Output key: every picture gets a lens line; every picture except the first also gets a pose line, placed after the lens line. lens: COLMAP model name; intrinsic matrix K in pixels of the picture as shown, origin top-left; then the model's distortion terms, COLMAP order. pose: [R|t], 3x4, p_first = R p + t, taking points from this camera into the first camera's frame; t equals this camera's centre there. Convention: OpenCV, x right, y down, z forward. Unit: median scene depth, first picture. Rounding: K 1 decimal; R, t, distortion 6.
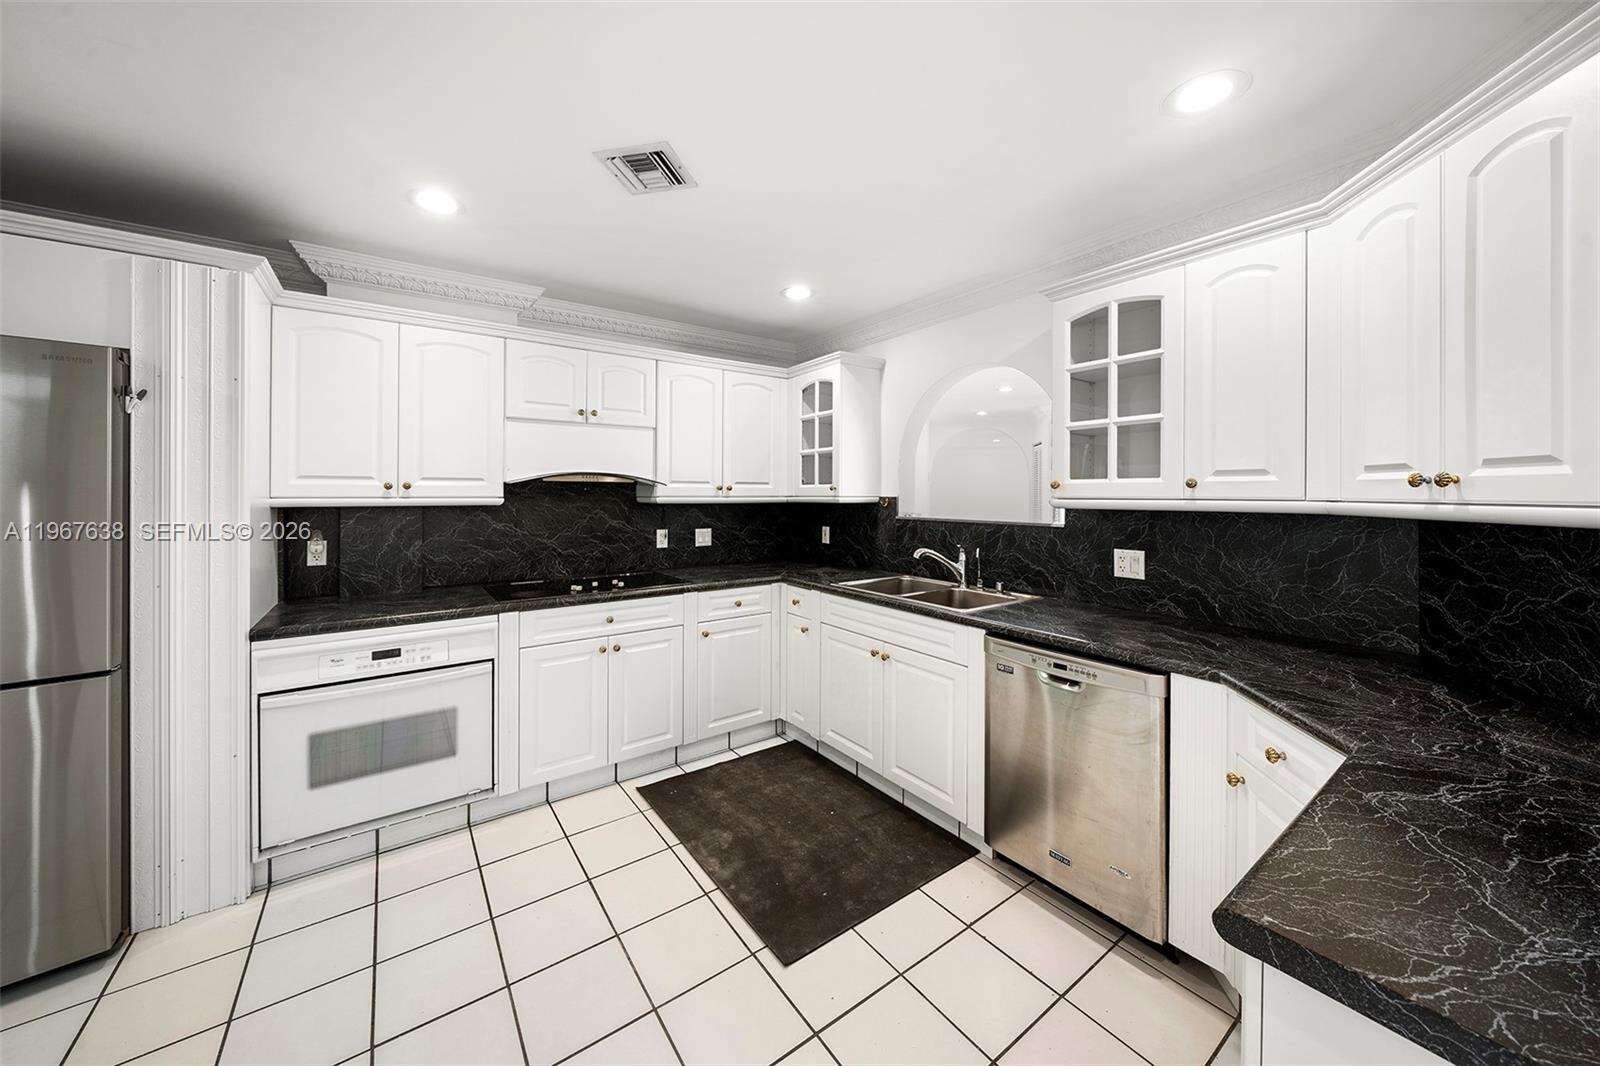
lens RADIAL K [[571.2, 0, 795.9], [0, 571.2, 487.0], [0, 0, 1]] dist [-0.002264, -0.000098]
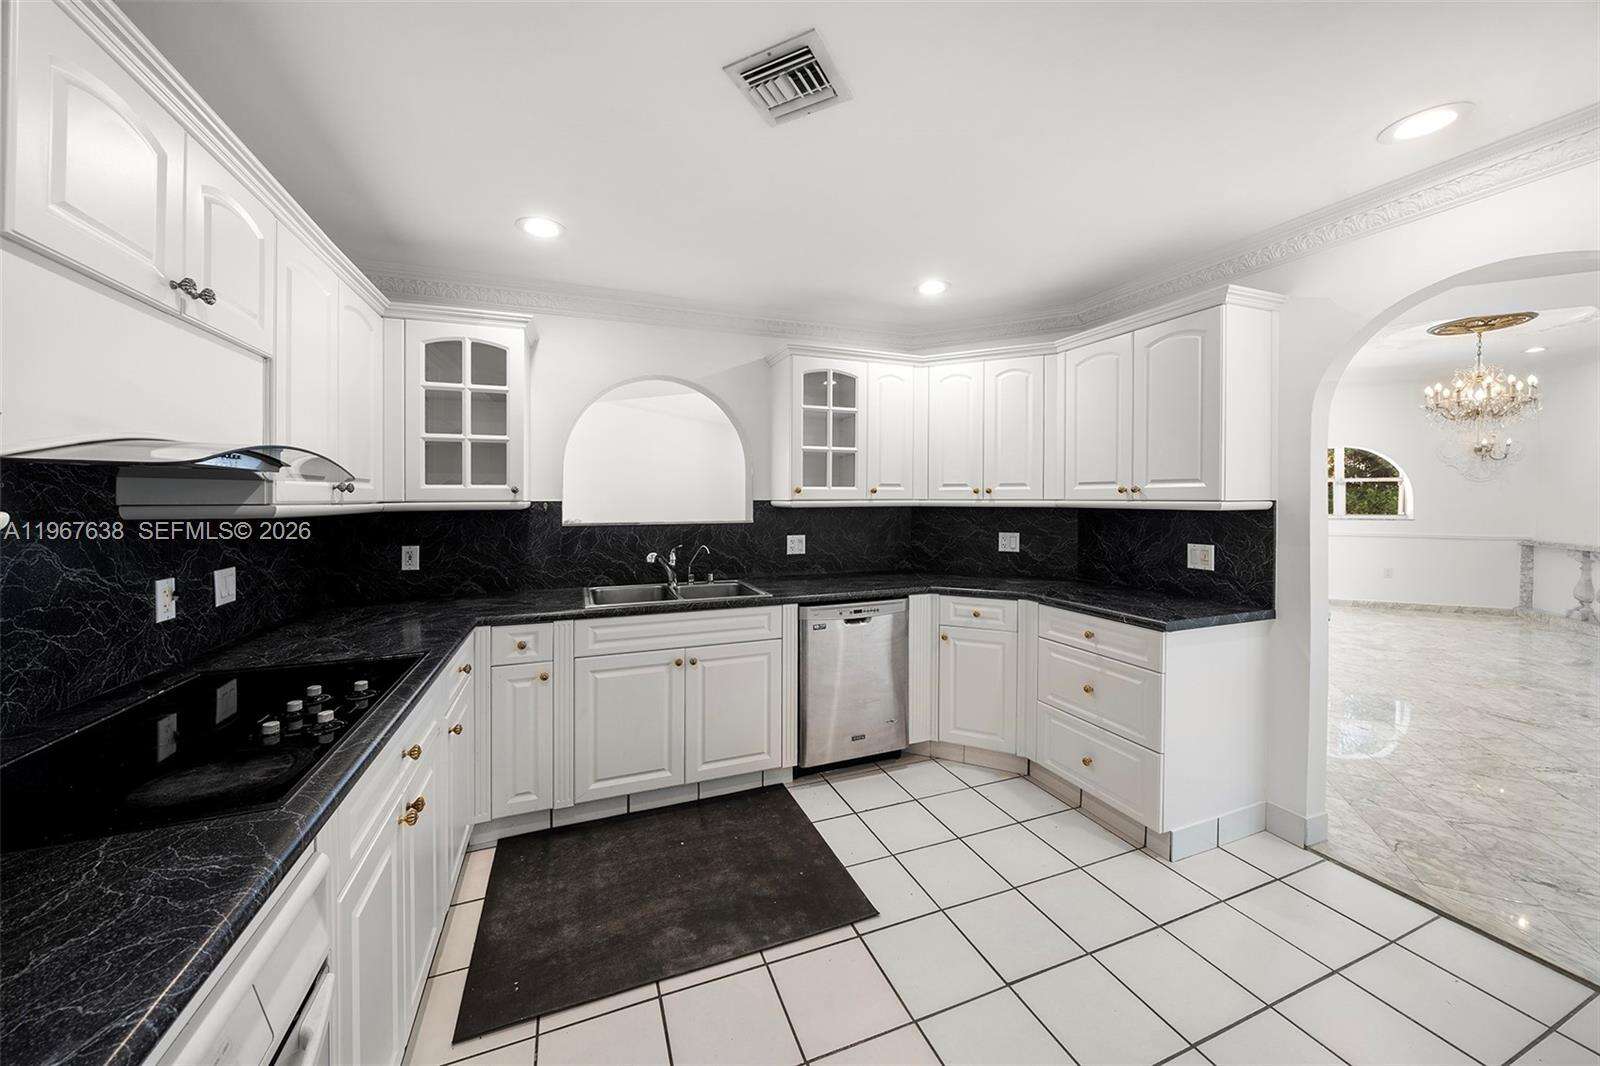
lens RADIAL K [[561.5, 0, 795.3], [0, 561.5, 500.6], [0, 0, 1]] dist [-0.006029, 0.000063]
pose [[0.243951, -0.006469, 0.969766, -0.764115], [-0.008584, 0.999924, 0.008830, 0.008304], [-0.969749, -0.010478, 0.243877, 0.608598]]
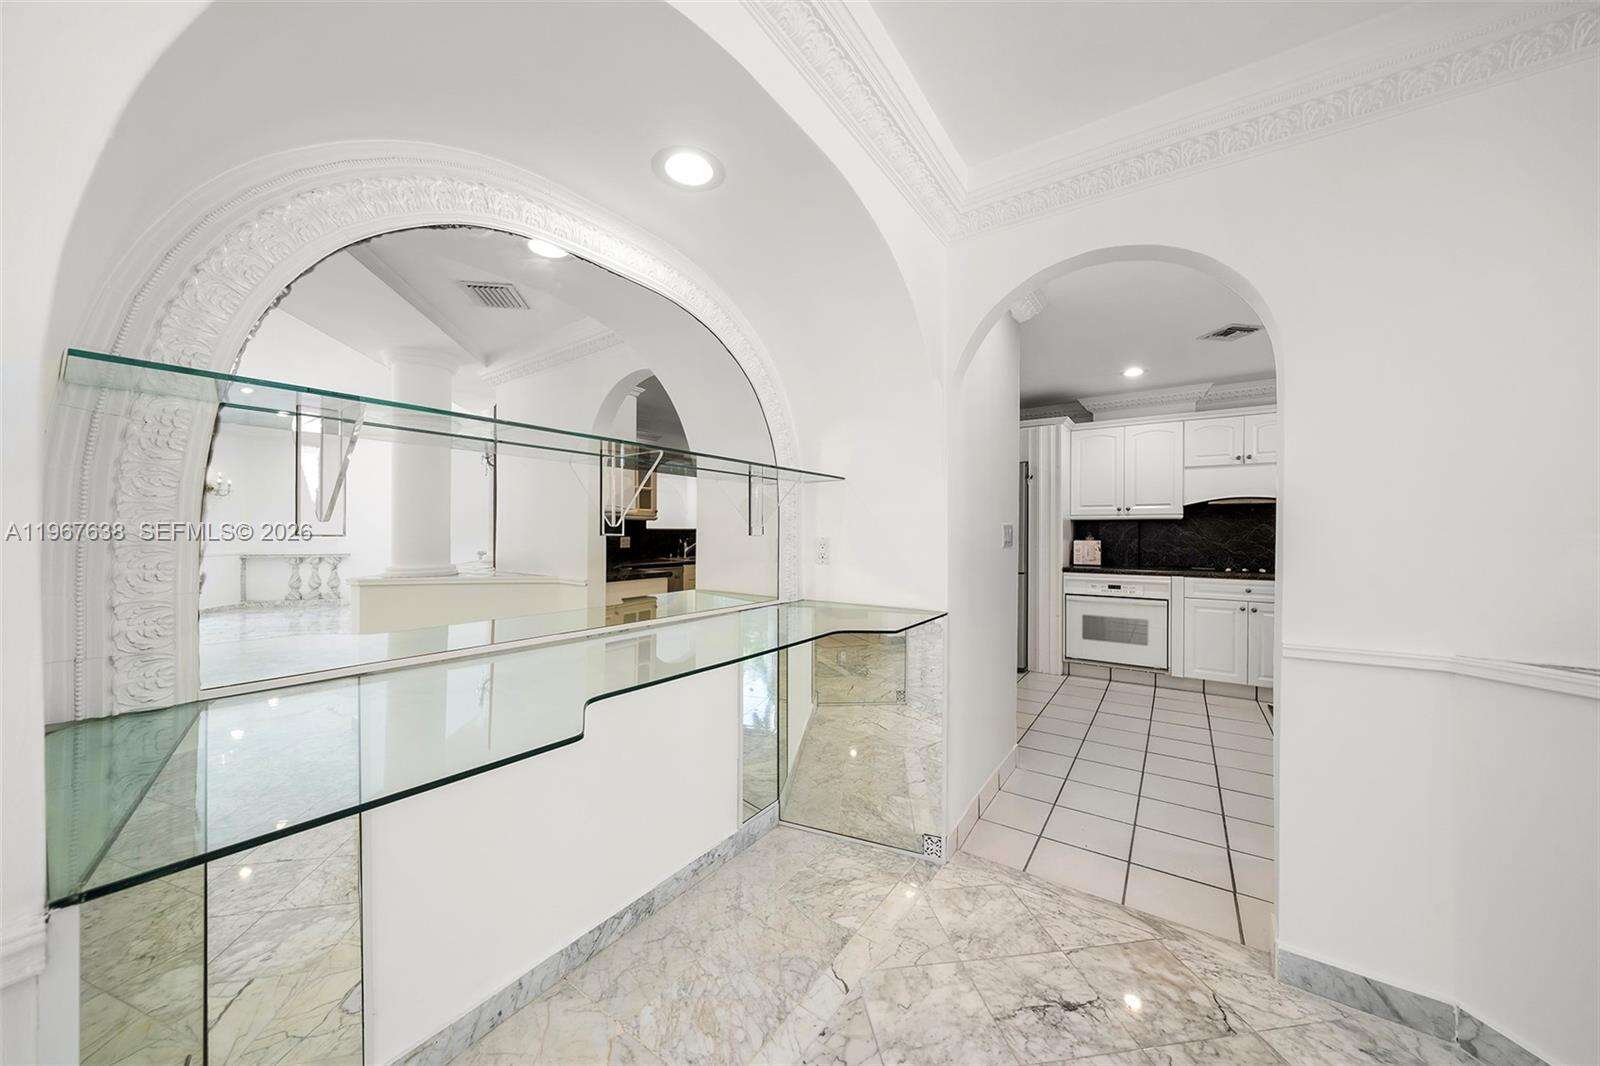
lens RADIAL K [[545.2, 0, 791.9], [0, 545.2, 539.5], [0, 0, 1]] dist [-0.006539, 0.000198]
pose [[0.329476, 0.015723, -0.944033, 0.731796], [0.007892, 0.999781, 0.019405, 0.060269], [0.944131, -0.013844, 0.329280, -0.735091]]
